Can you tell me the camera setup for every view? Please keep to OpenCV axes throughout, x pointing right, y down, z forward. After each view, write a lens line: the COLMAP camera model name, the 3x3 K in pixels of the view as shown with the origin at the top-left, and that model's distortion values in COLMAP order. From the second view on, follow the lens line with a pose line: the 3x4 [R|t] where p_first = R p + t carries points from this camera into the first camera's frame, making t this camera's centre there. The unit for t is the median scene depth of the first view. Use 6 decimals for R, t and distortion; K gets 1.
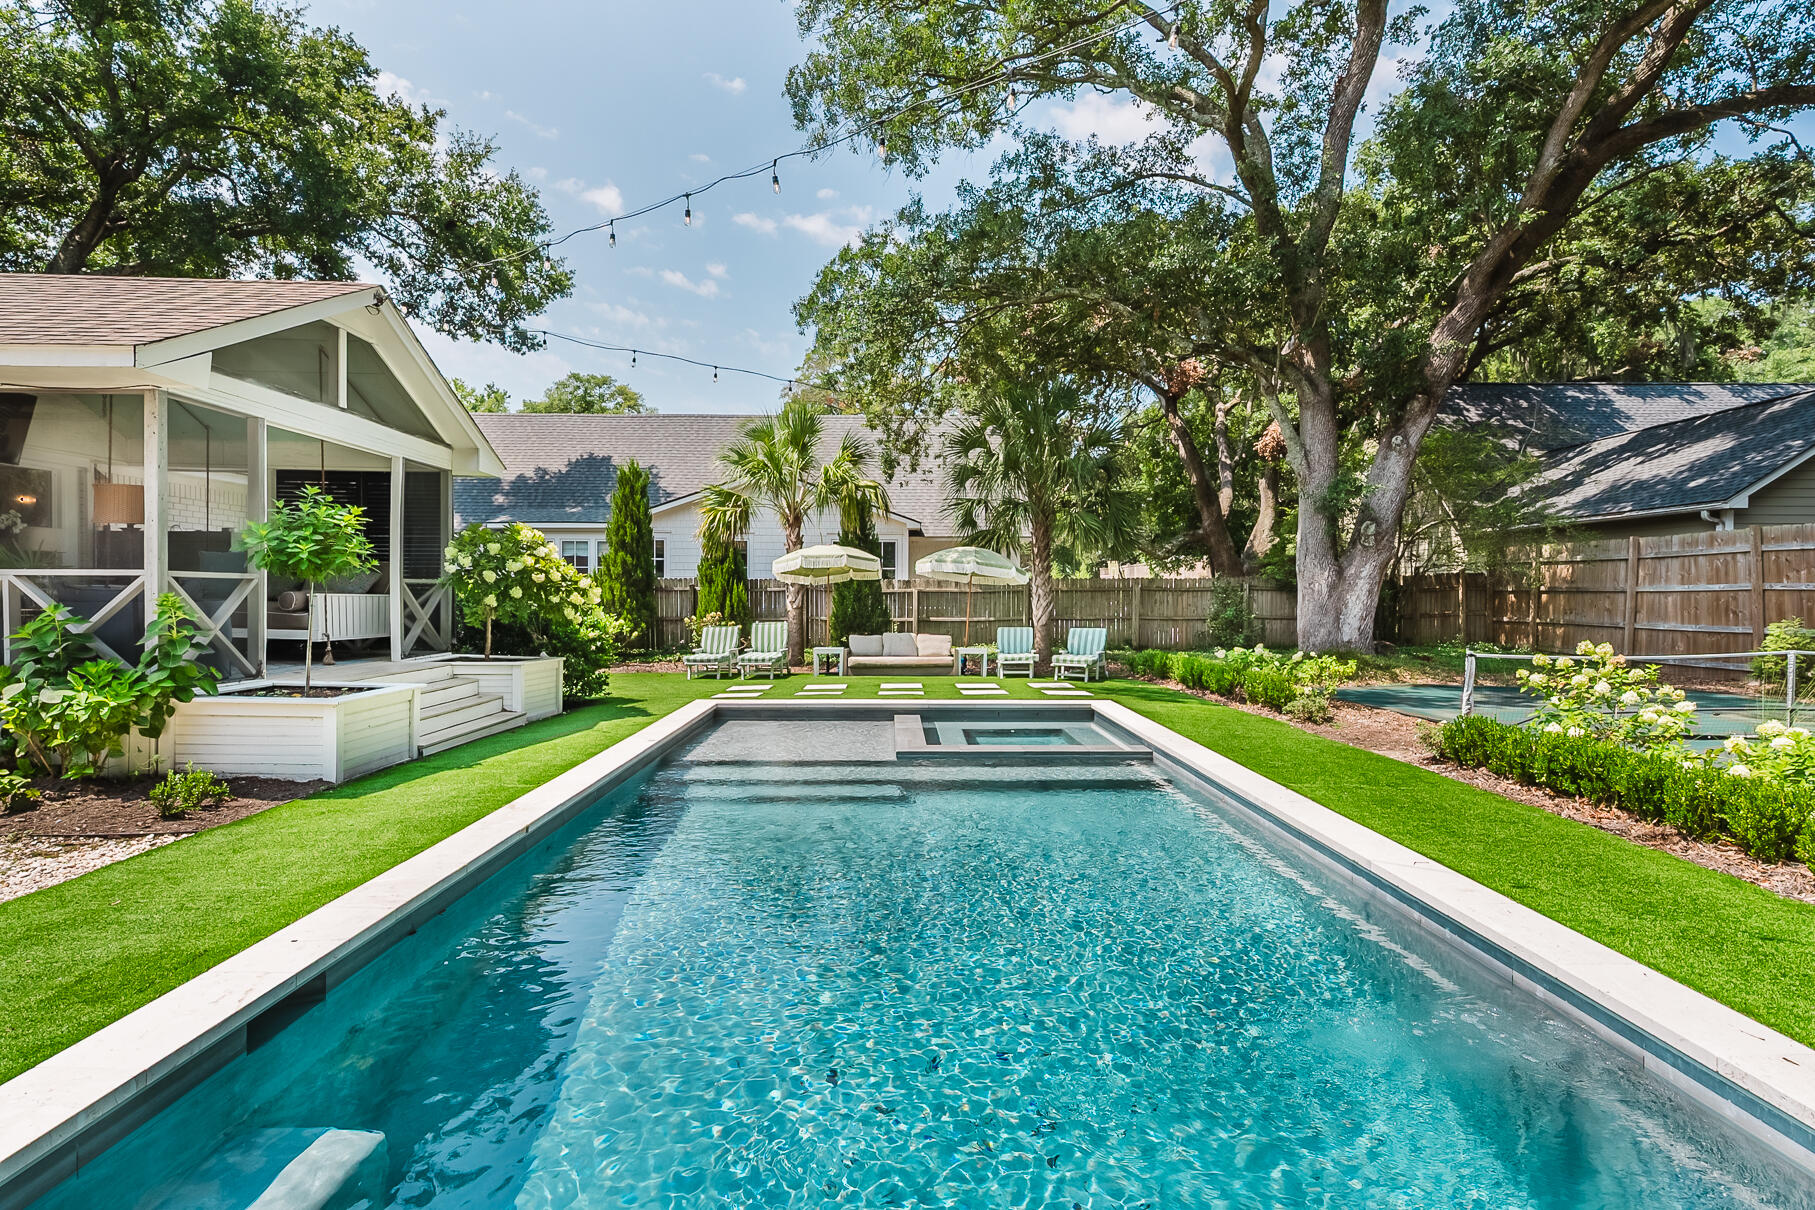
lens RADIAL K [[895.1, 0, 907.5], [0, 895.1, 605.0], [0, 0, 1]] dist [0.011888, 0.001006]
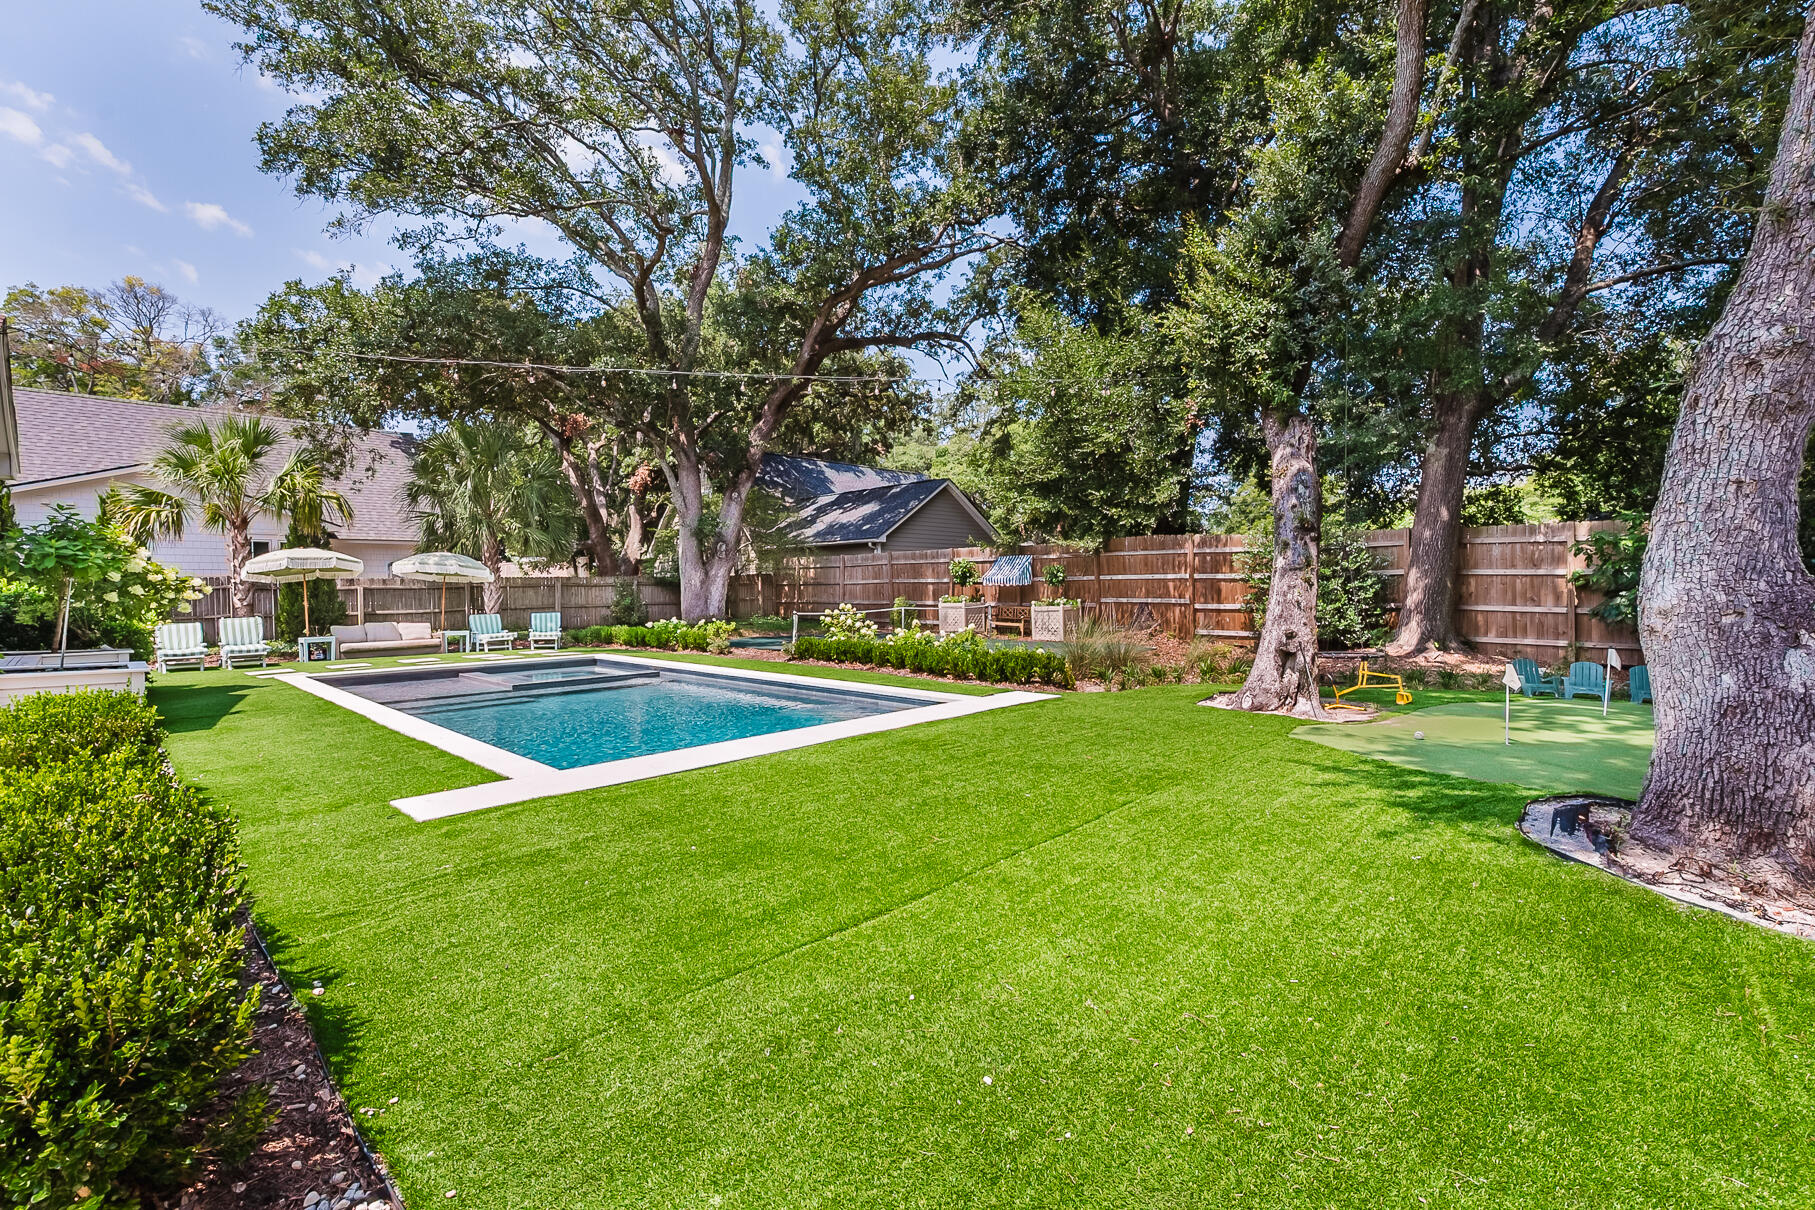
lens RADIAL K [[782.2, 0, 907.5], [0, 782.2, 605.0], [0, 0, 1]] dist [0.000651, 0.000027]
pose [[0.710073, -0.026424, 0.703632, -0.233816], [0.022063, 0.999640, 0.015274, 0.006641], [-0.703783, 0.004679, 0.710400, -0.238075]]
